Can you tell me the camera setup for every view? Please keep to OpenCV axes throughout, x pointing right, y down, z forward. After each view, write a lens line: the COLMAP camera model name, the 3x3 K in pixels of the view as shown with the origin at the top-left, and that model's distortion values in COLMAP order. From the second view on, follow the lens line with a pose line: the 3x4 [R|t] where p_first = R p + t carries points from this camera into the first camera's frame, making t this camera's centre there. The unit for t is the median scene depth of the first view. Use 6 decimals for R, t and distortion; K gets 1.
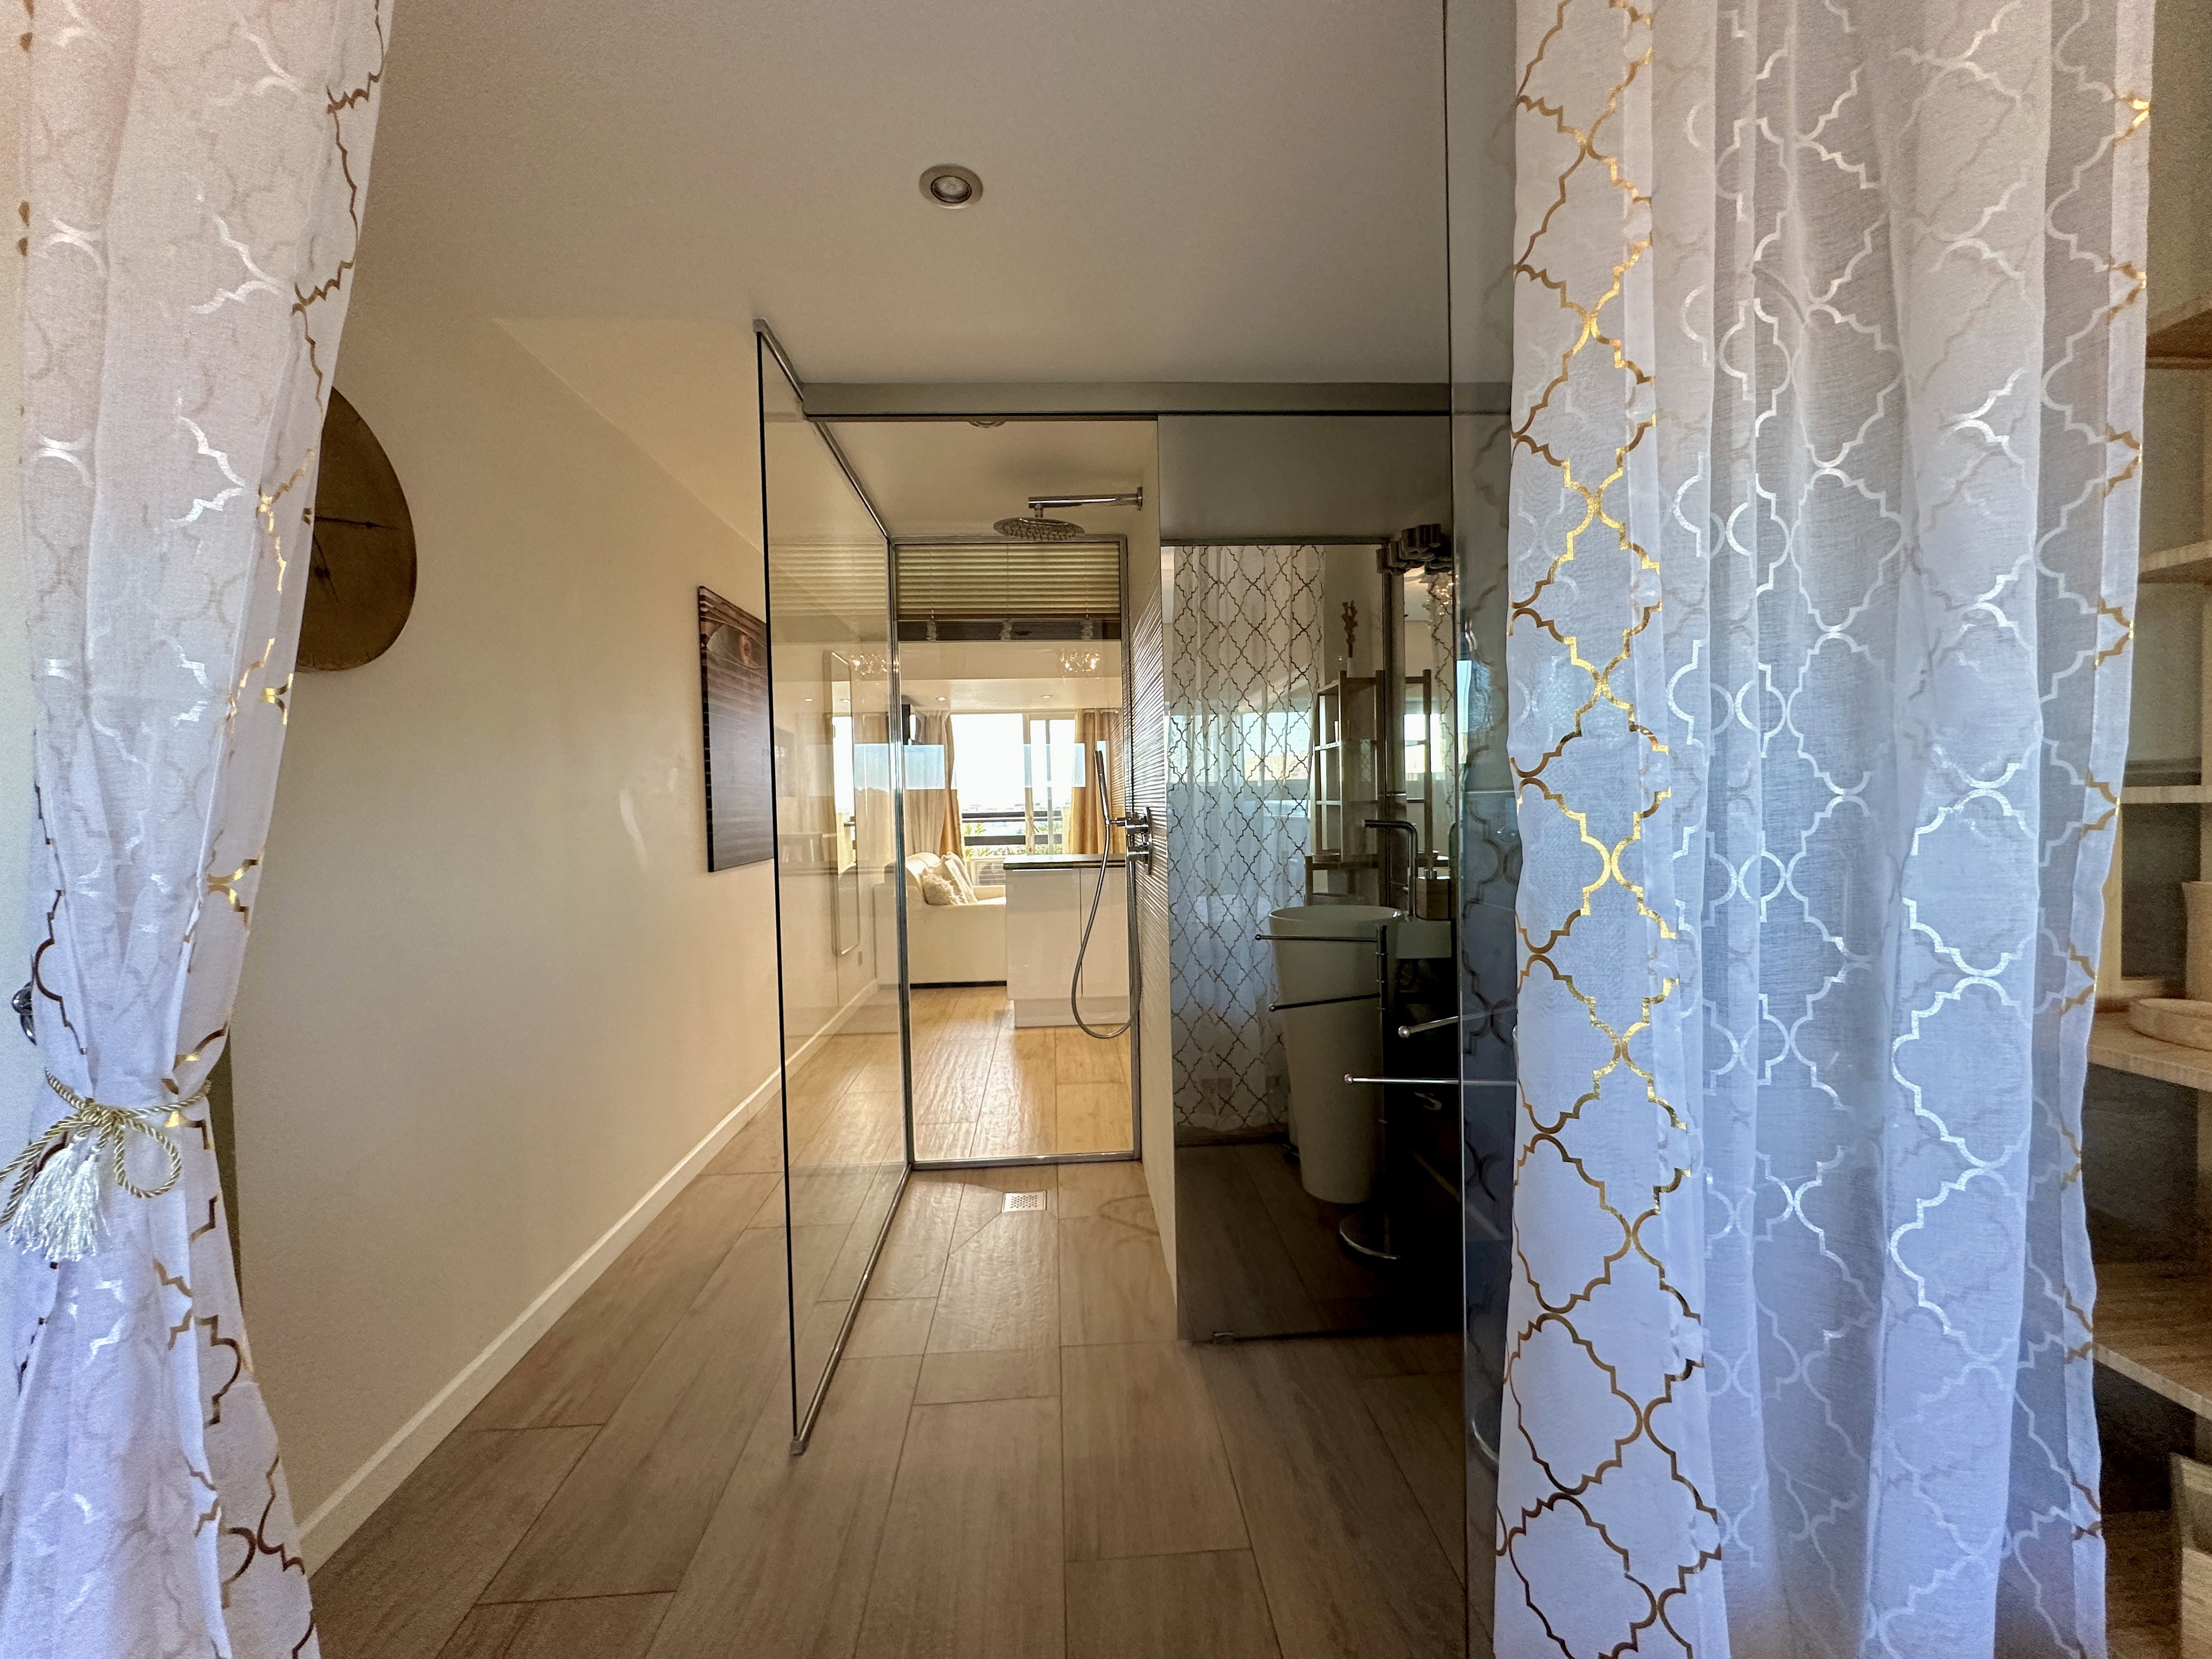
lens RADIAL K [[899.8, 0, 1105.2], [0, 899.8, 829.1], [0, 0, 1]] dist [-0.003299, -0.000035]
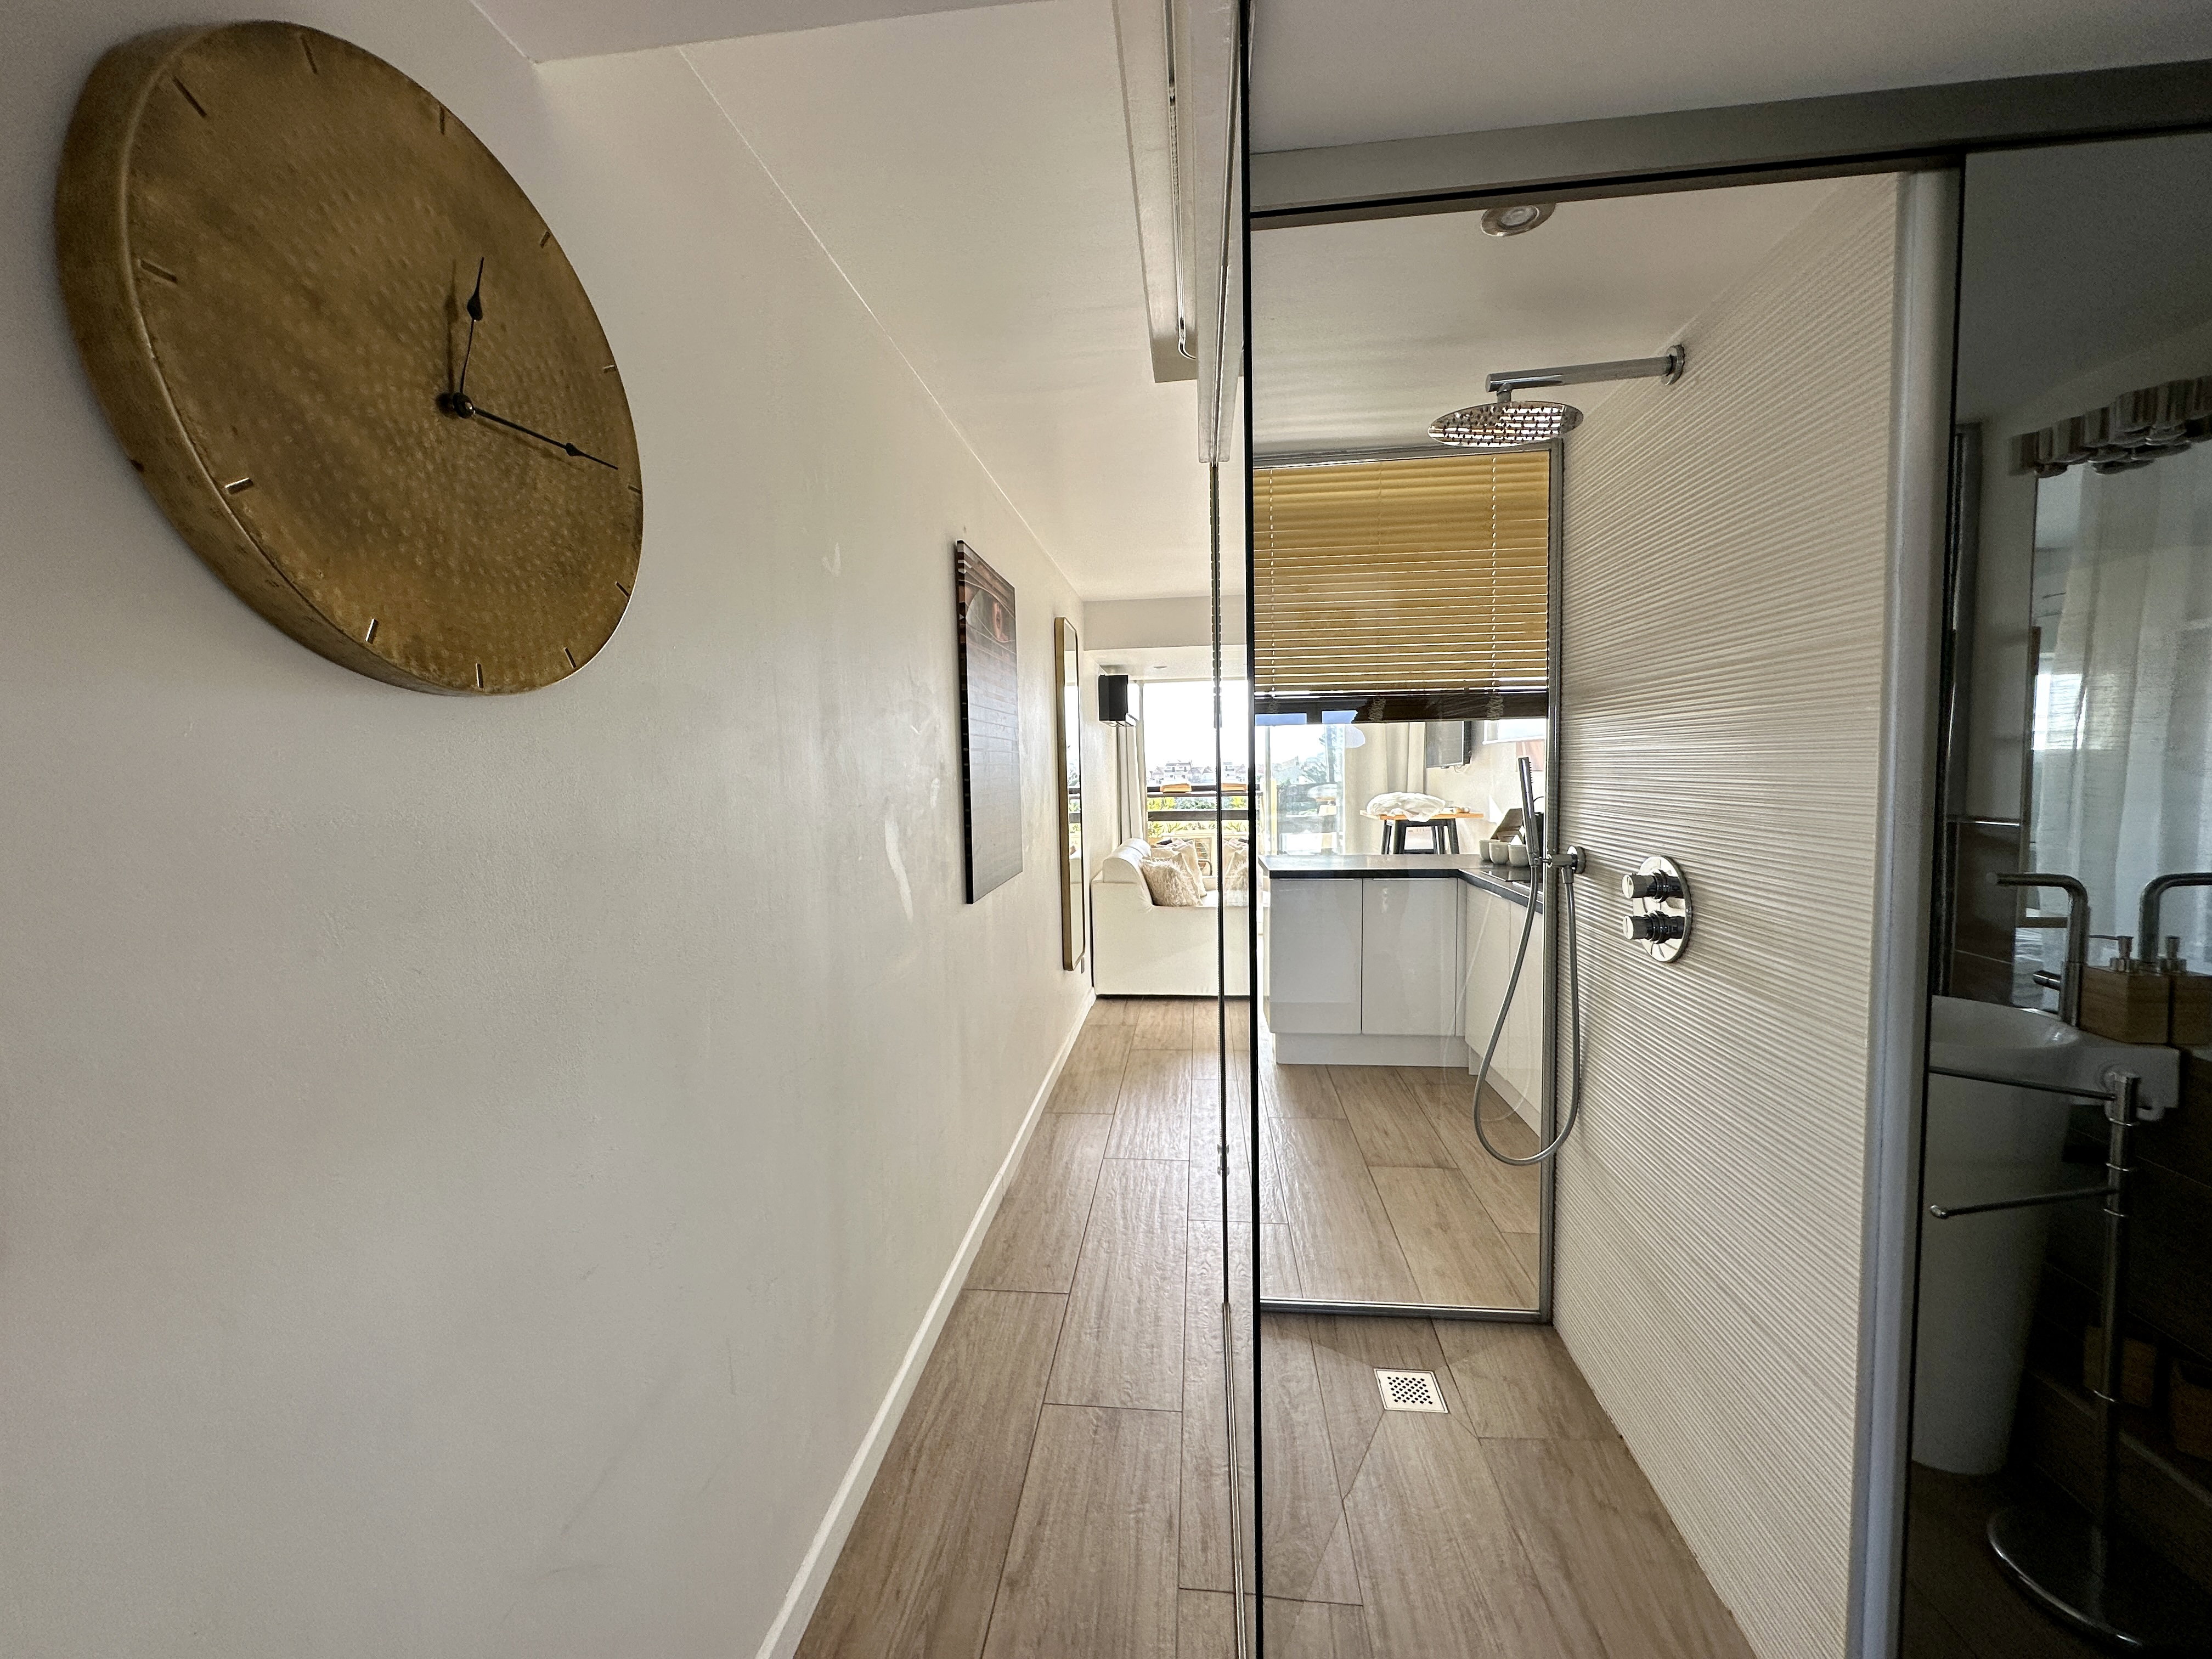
lens RADIAL K [[899.8, 0, 1101.5], [0, 899.8, 834.2], [0, 0, 1]] dist [-0.003299, -0.000035]
pose [[0.985105, 0.017442, -0.171067, -0.161806], [-0.009330, 0.998798, 0.048111, -0.046005], [0.171701, -0.045798, 0.984084, 0.203590]]
